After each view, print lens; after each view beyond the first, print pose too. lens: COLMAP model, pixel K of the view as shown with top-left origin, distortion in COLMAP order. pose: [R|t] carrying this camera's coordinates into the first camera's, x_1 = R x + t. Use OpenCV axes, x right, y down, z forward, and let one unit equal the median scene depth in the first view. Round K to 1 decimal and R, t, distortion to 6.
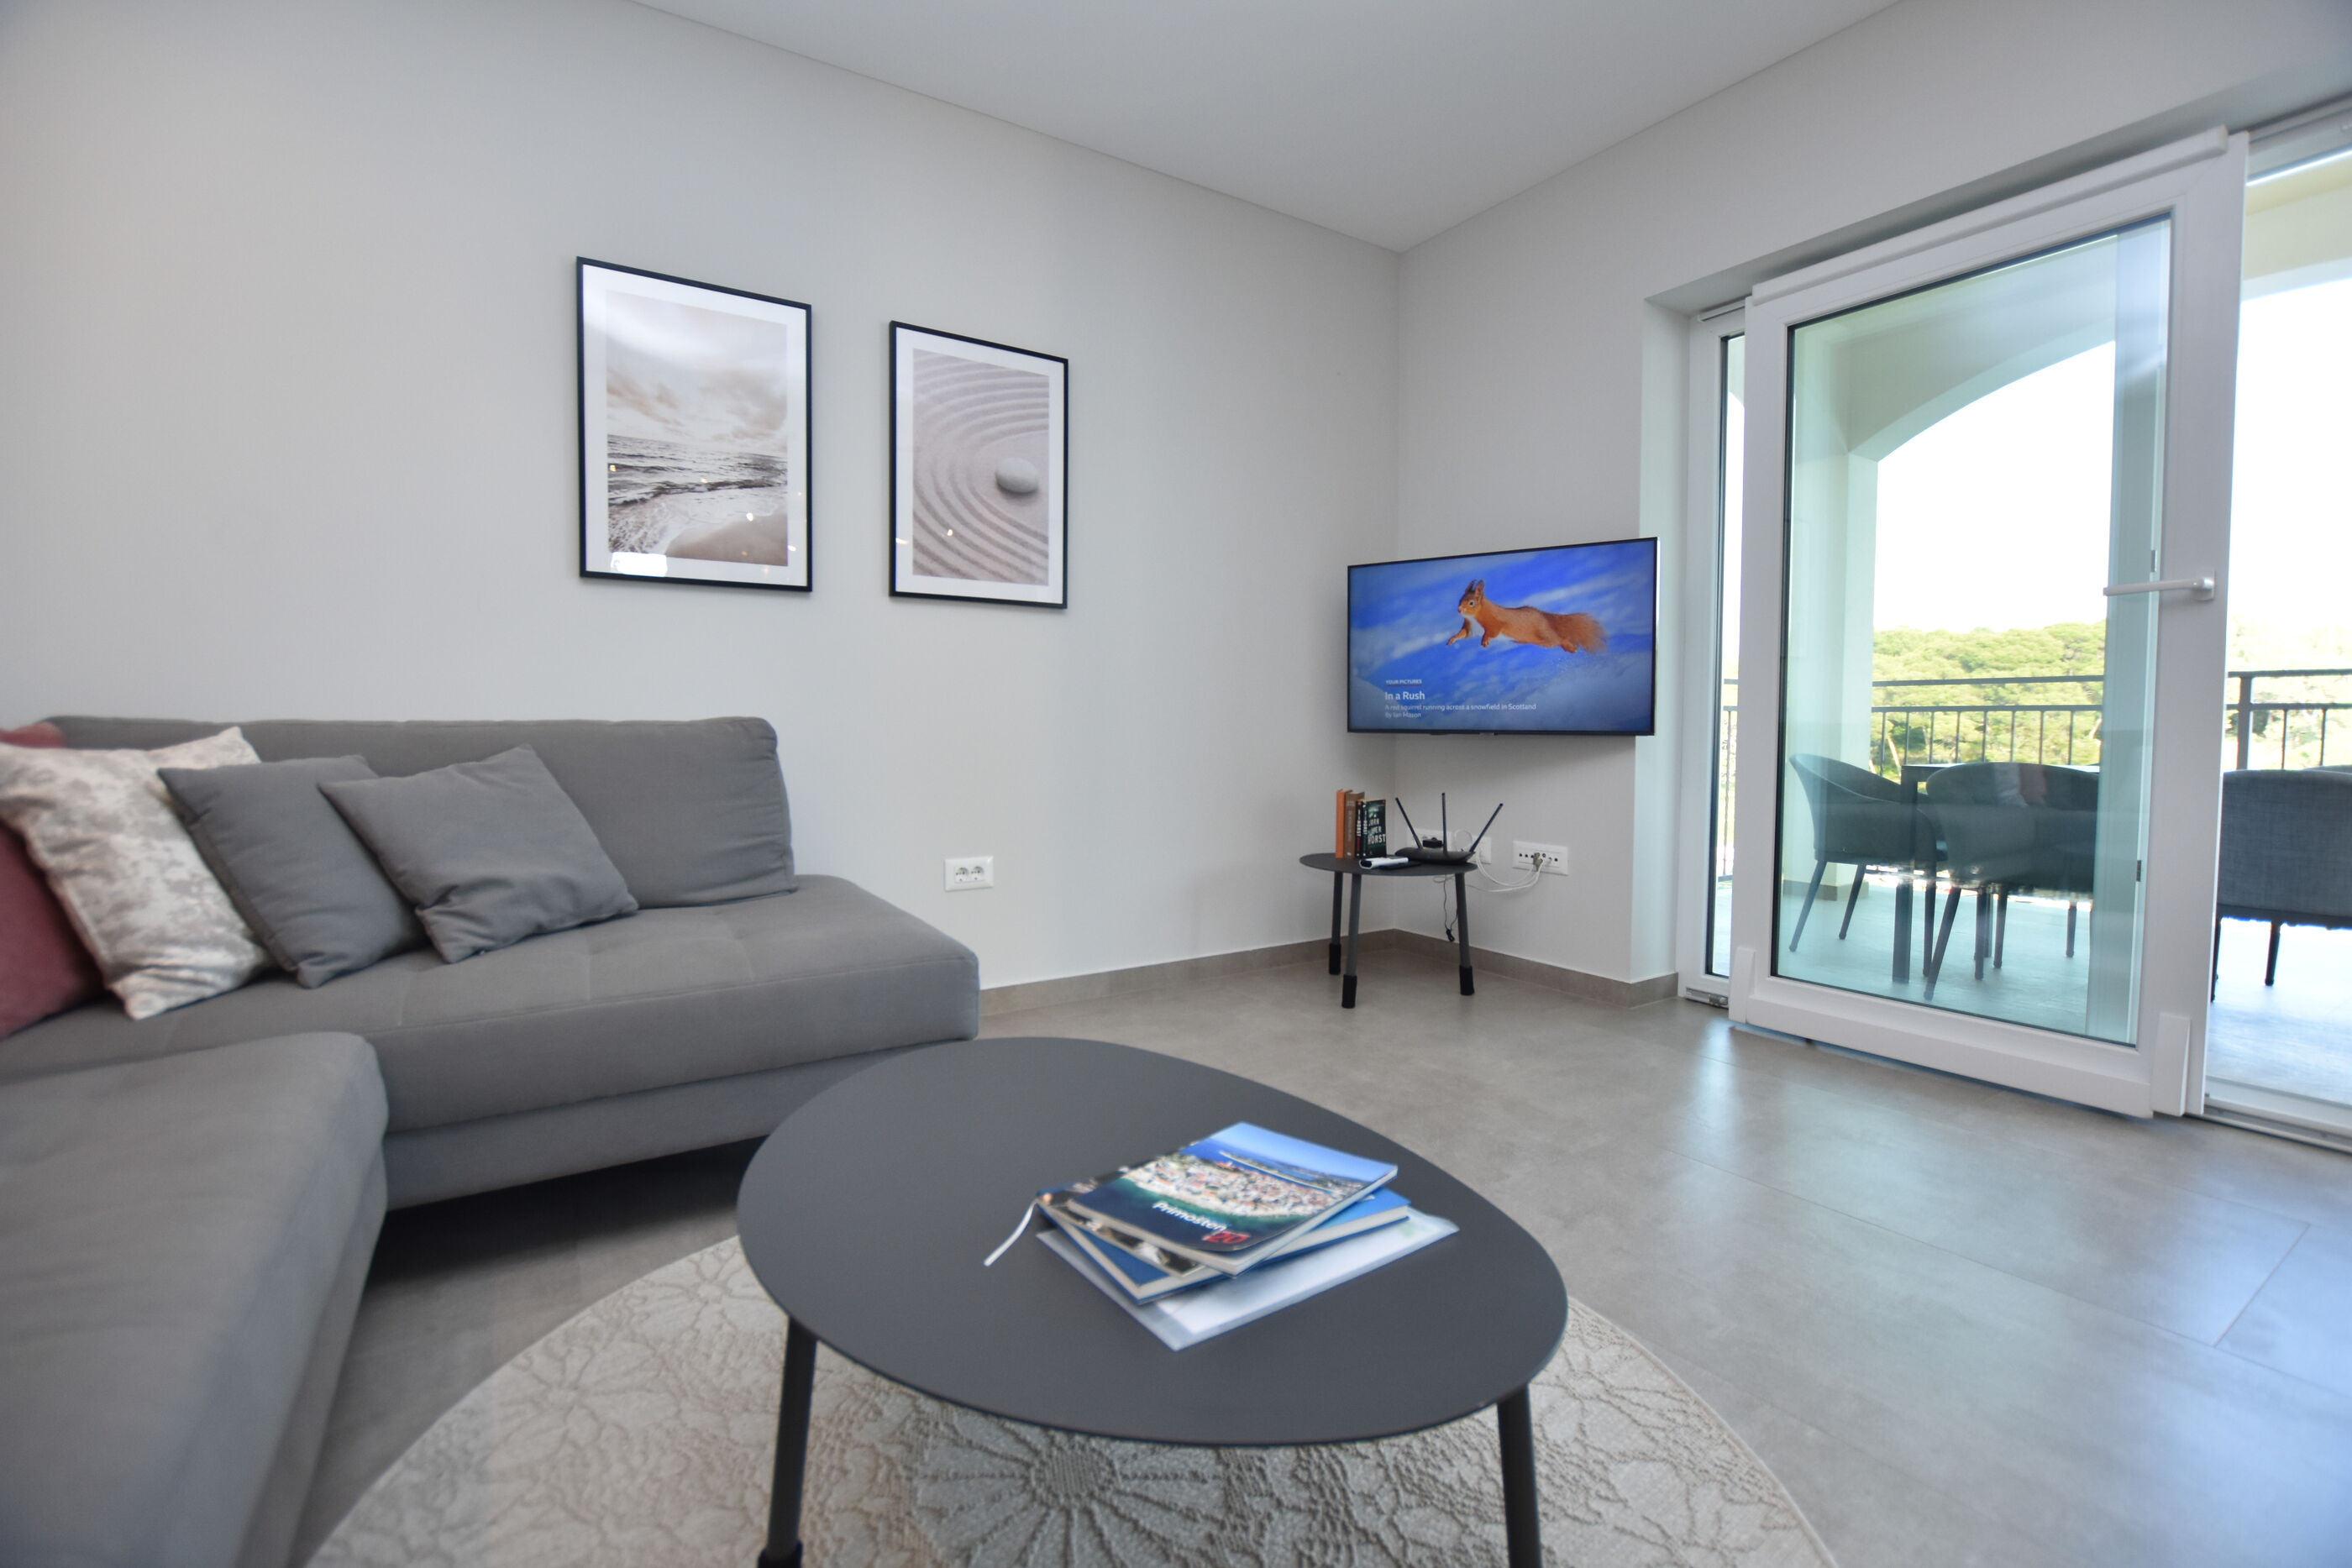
lens RADIAL K [[1031.6, 0, 1175.8], [0, 1031.6, 771.2], [0, 0, 1]] dist [-0.026194, -0.000018]
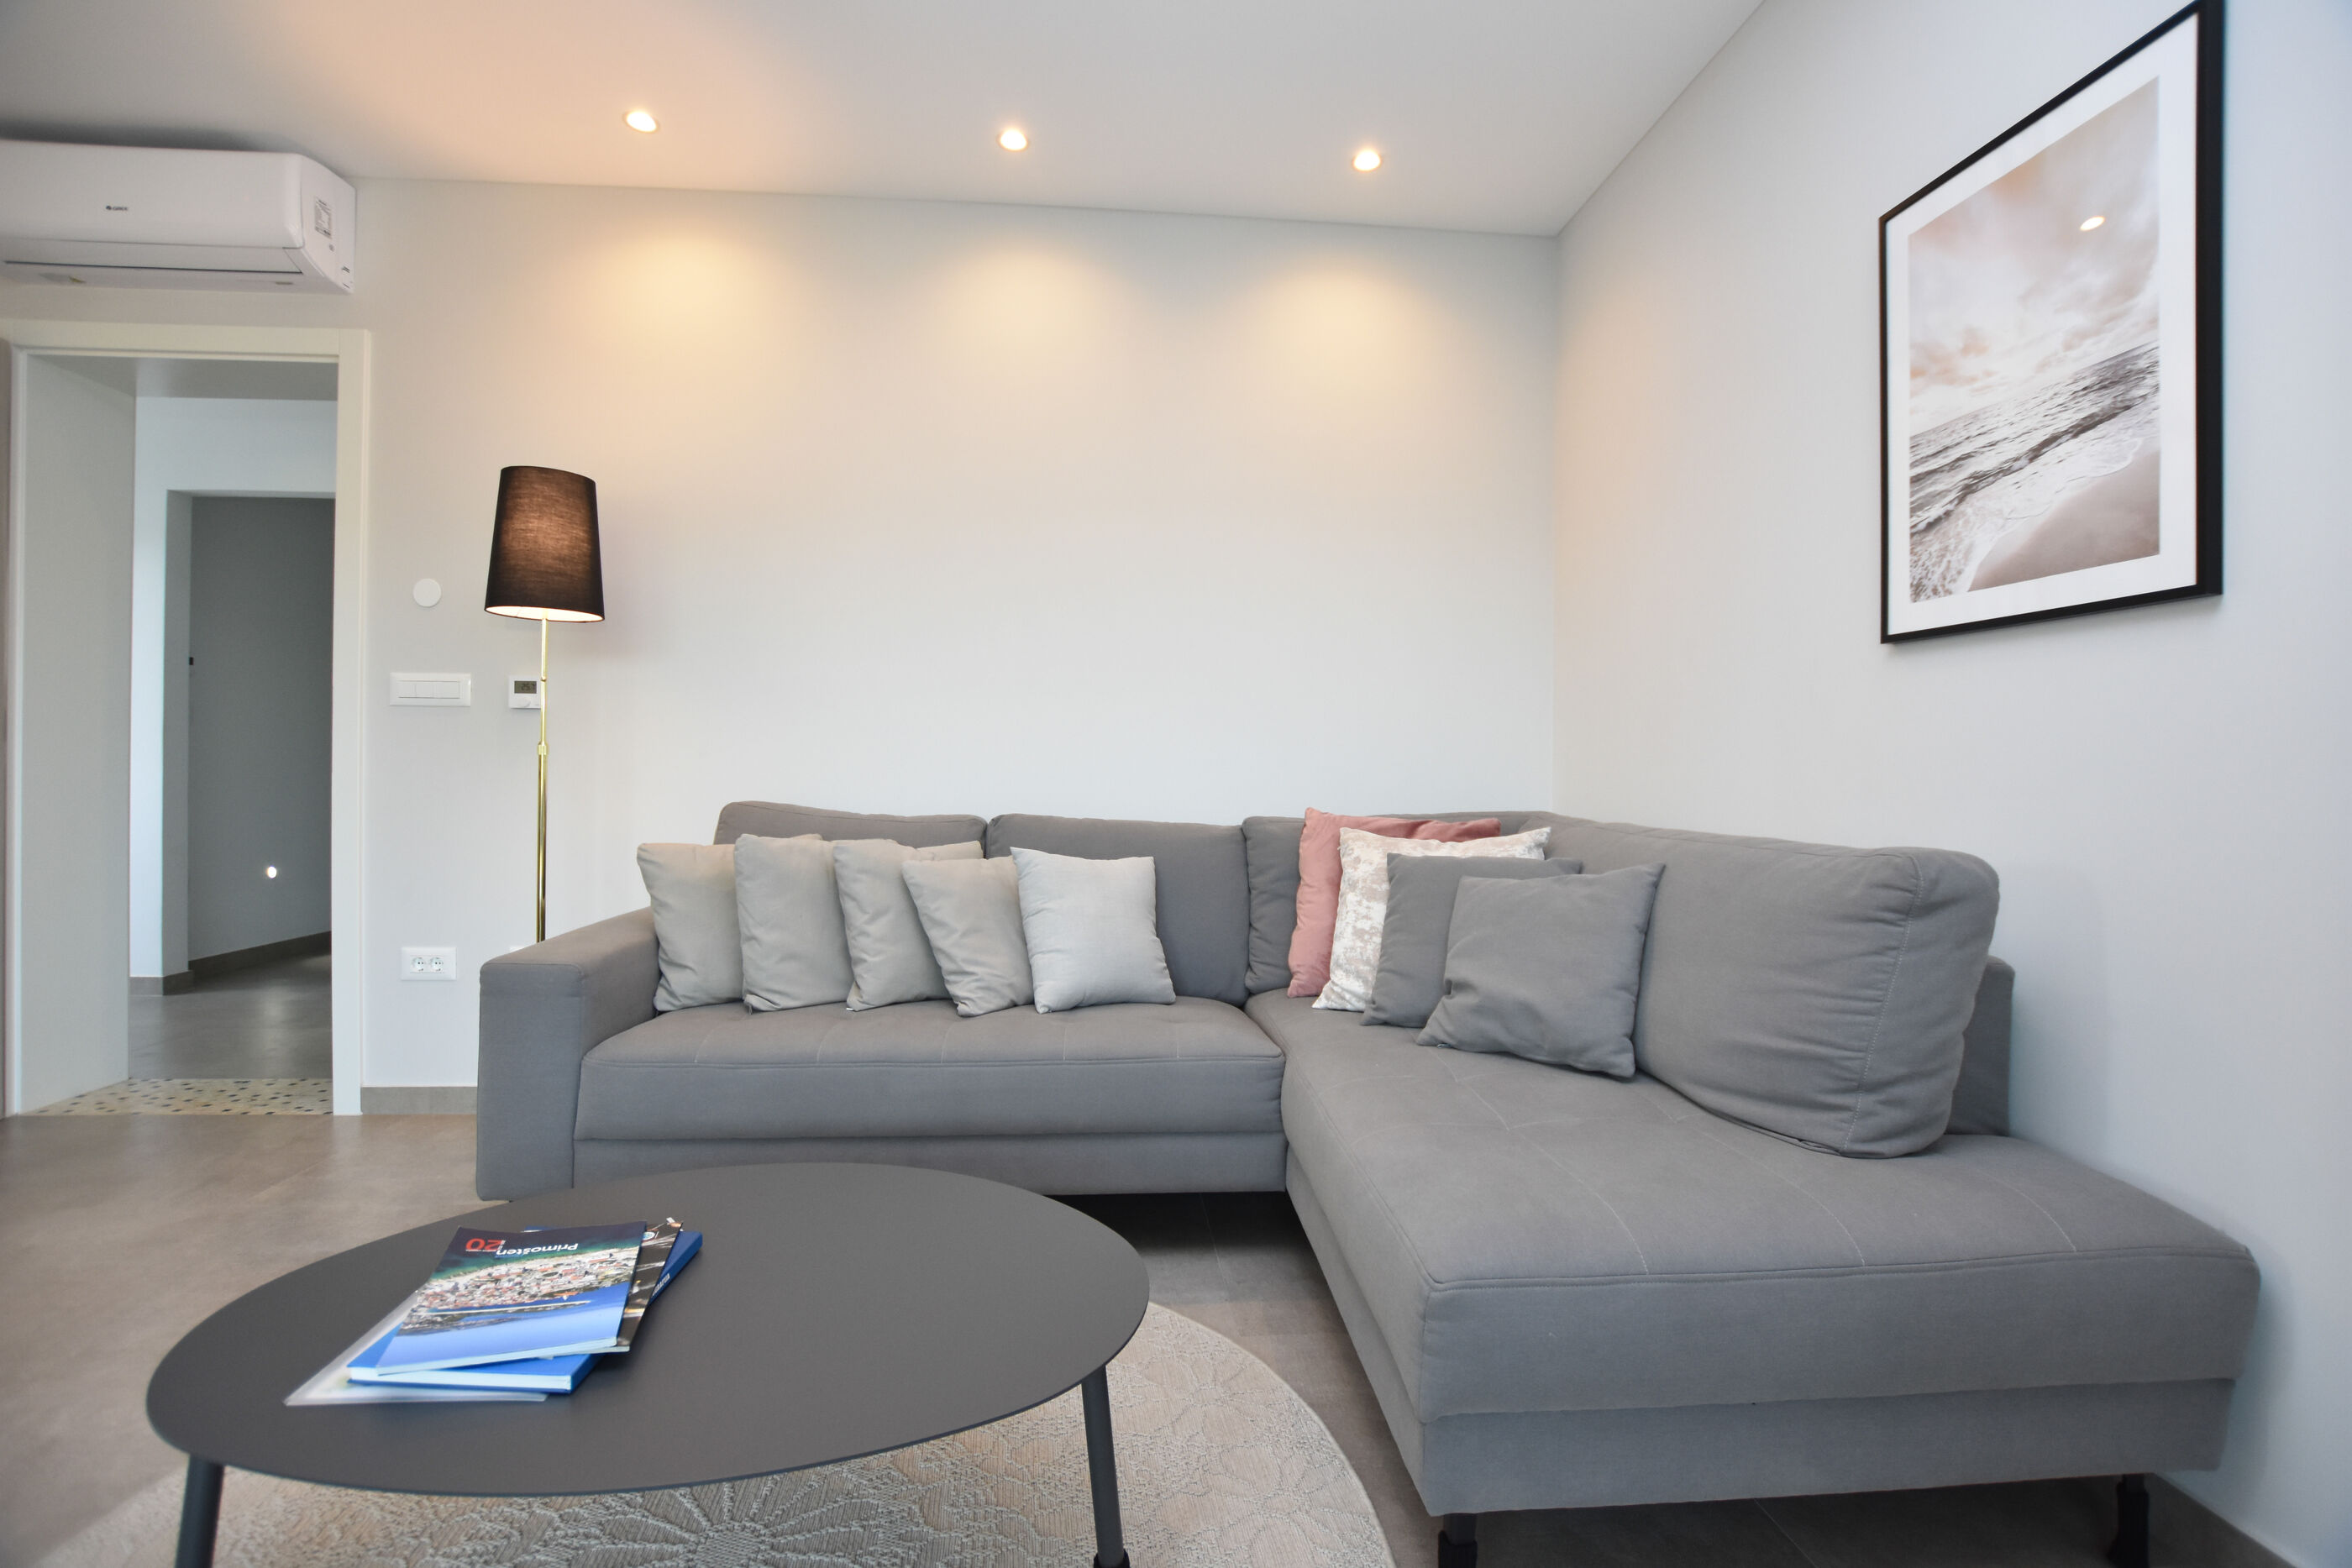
lens RADIAL K [[1031.6, 0, 1175.8], [0, 1031.6, 771.2], [0, 0, 1]] dist [-0.026194, -0.000018]
pose [[-0.467869, -0.006248, -0.883776, 0.306459], [-0.053383, 0.998349, 0.021203, -0.089398], [0.882184, 0.057098, -0.467431, 0.915148]]
